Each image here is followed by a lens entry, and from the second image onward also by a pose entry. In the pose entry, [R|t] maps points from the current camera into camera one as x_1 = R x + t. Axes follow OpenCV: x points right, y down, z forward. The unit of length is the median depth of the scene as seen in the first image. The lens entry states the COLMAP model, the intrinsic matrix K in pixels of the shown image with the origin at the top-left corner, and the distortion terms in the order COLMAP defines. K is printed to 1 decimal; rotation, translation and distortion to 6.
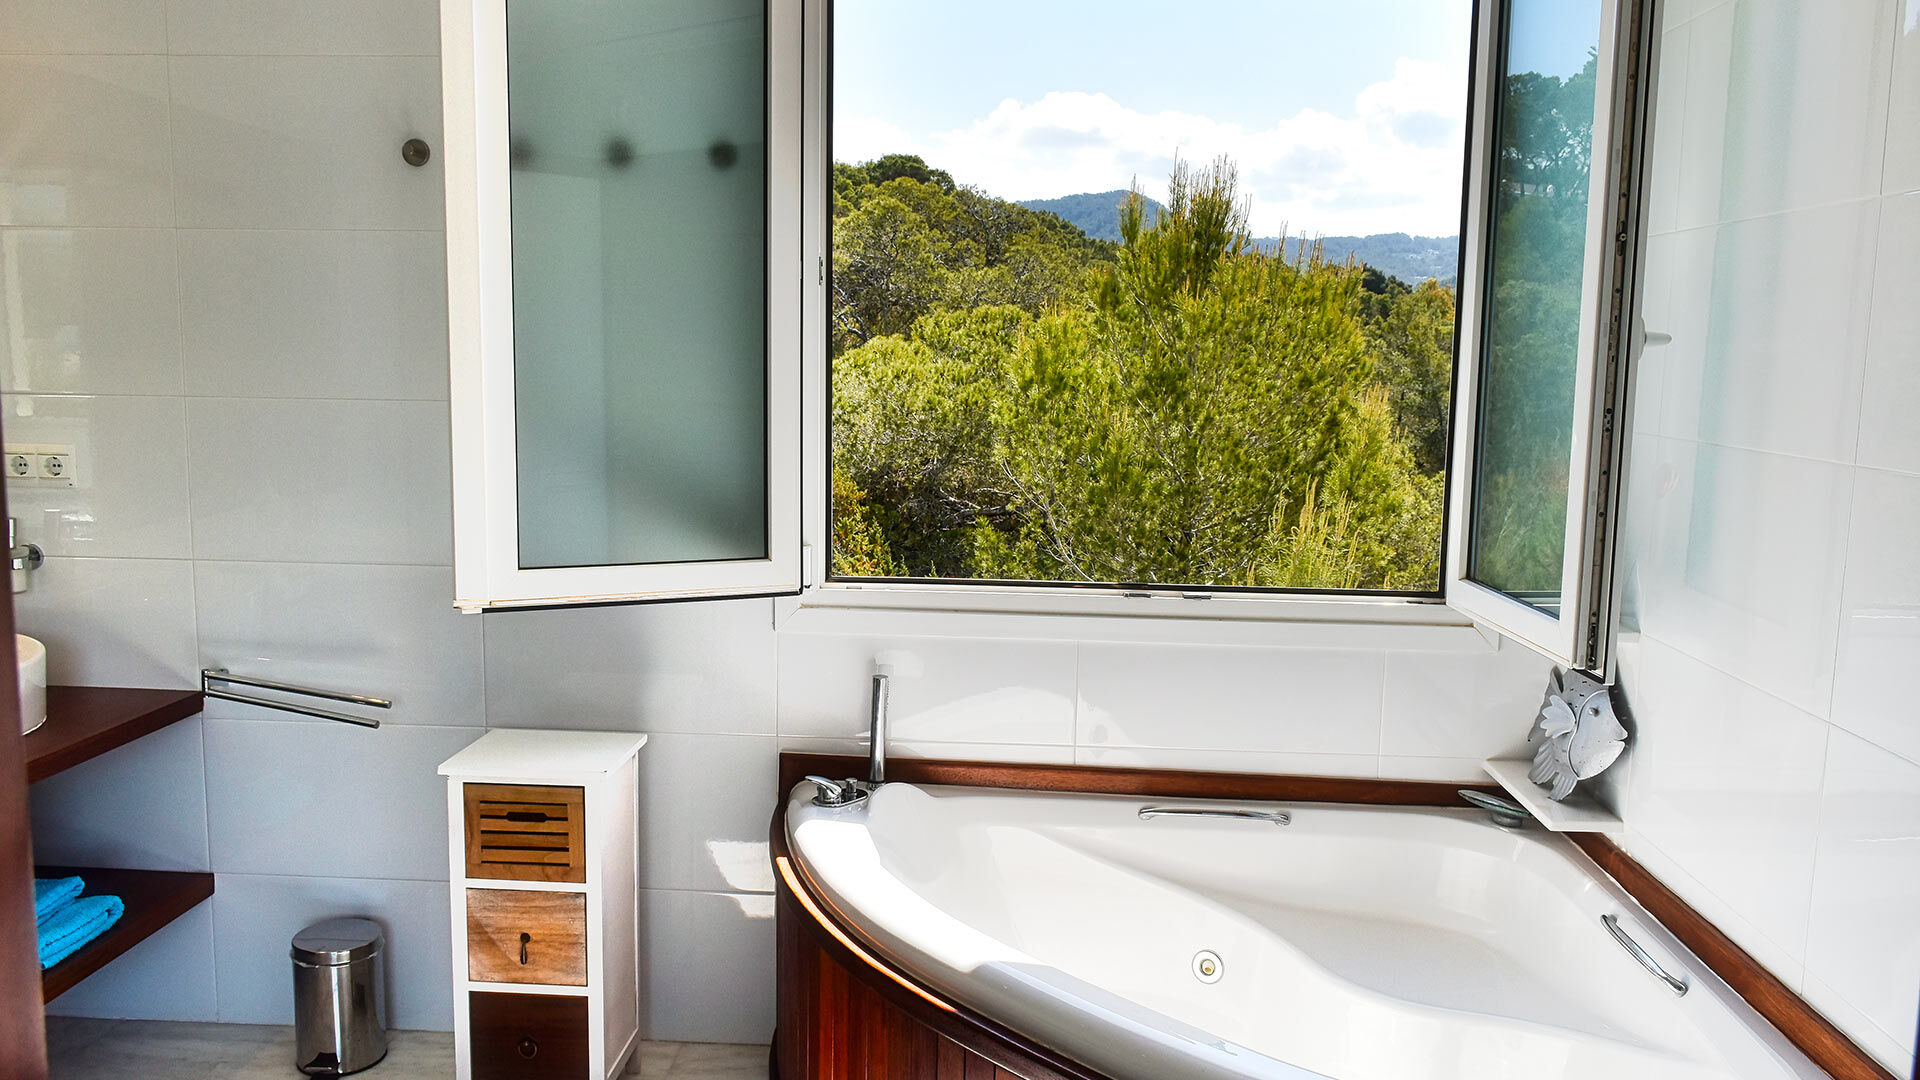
lens RADIAL K [[1489.5, 0, 959.8], [0, 1489.5, 541.6], [0, 0, 1]] dist [-0.007602, 0.009756]
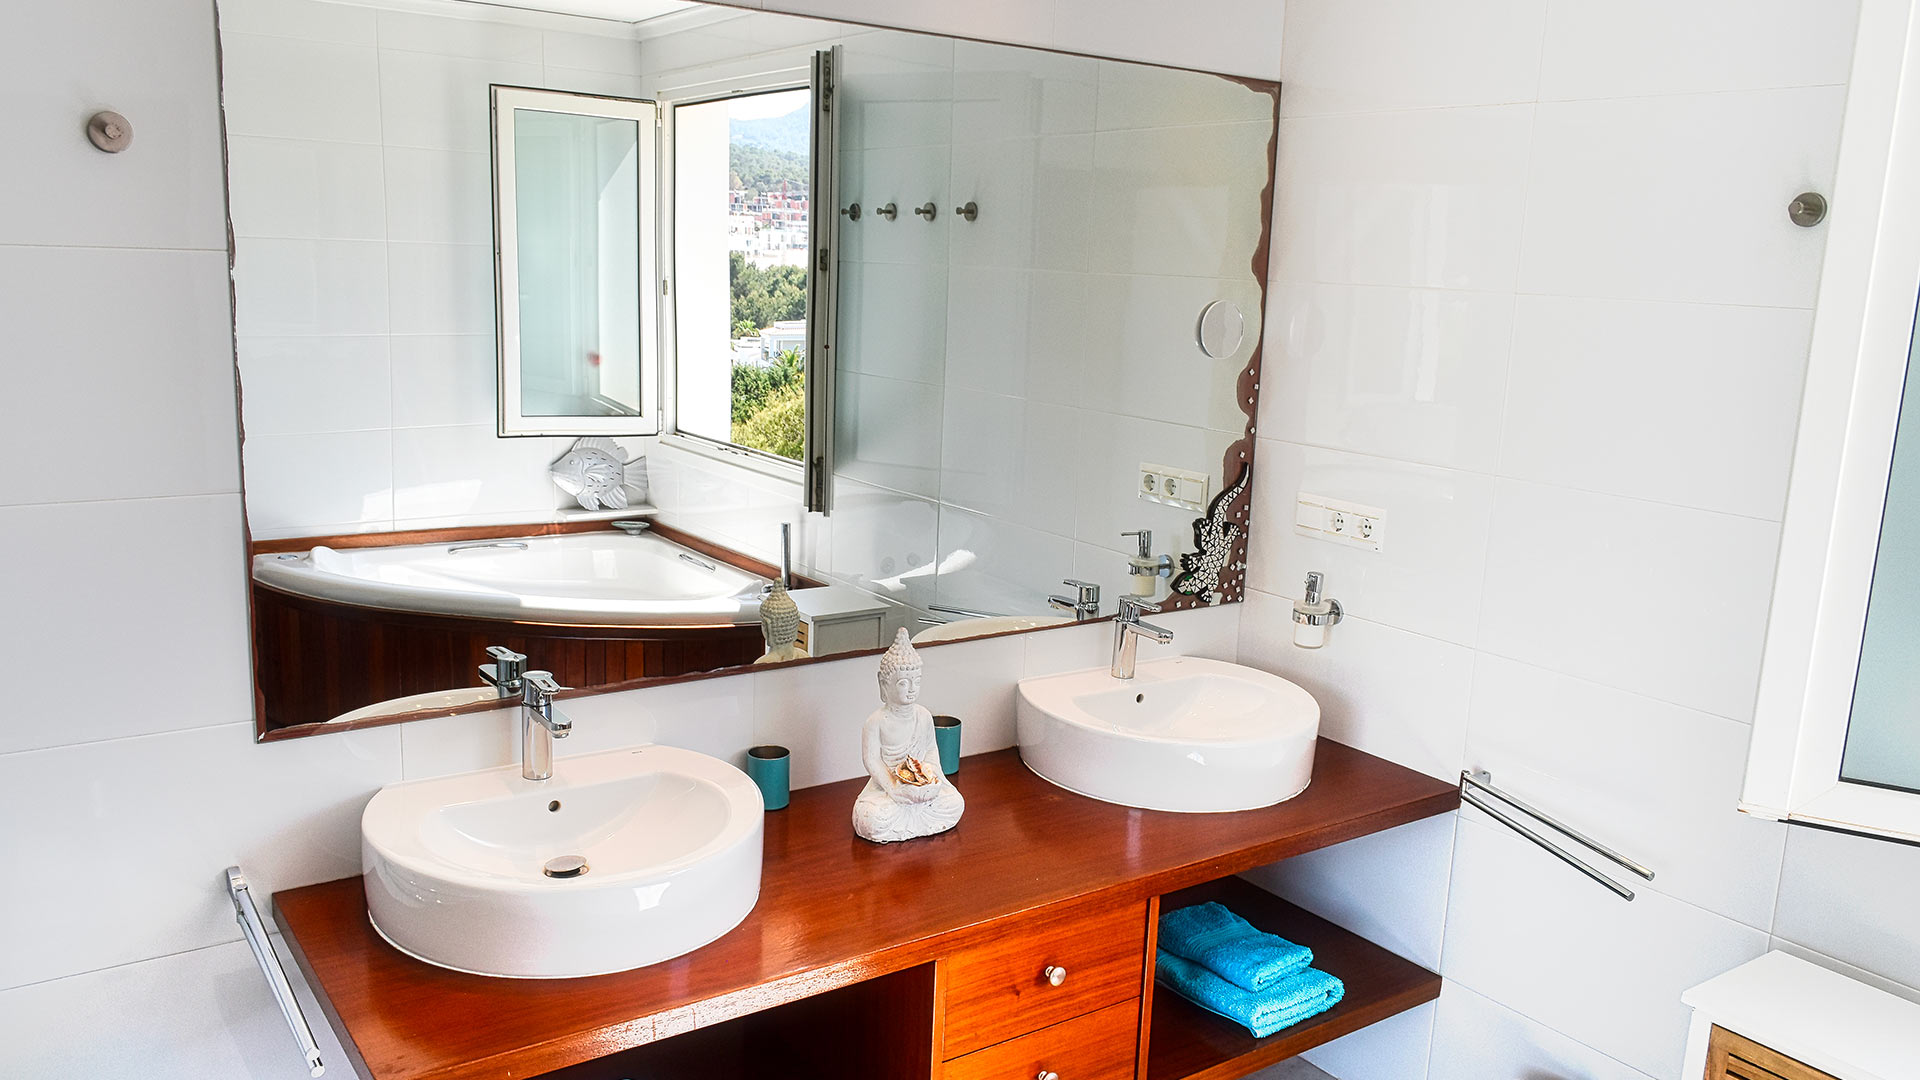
lens RADIAL K [[1489.5, 0, 960.2], [0, 1489.5, 542.9], [0, 0, 1]] dist [-0.007602, 0.009756]
pose [[0.627425, 0.159663, -0.762133, -0.020824], [-0.133104, 0.986338, 0.097055, -0.108422], [0.767217, 0.040548, 0.640105, 0.167640]]
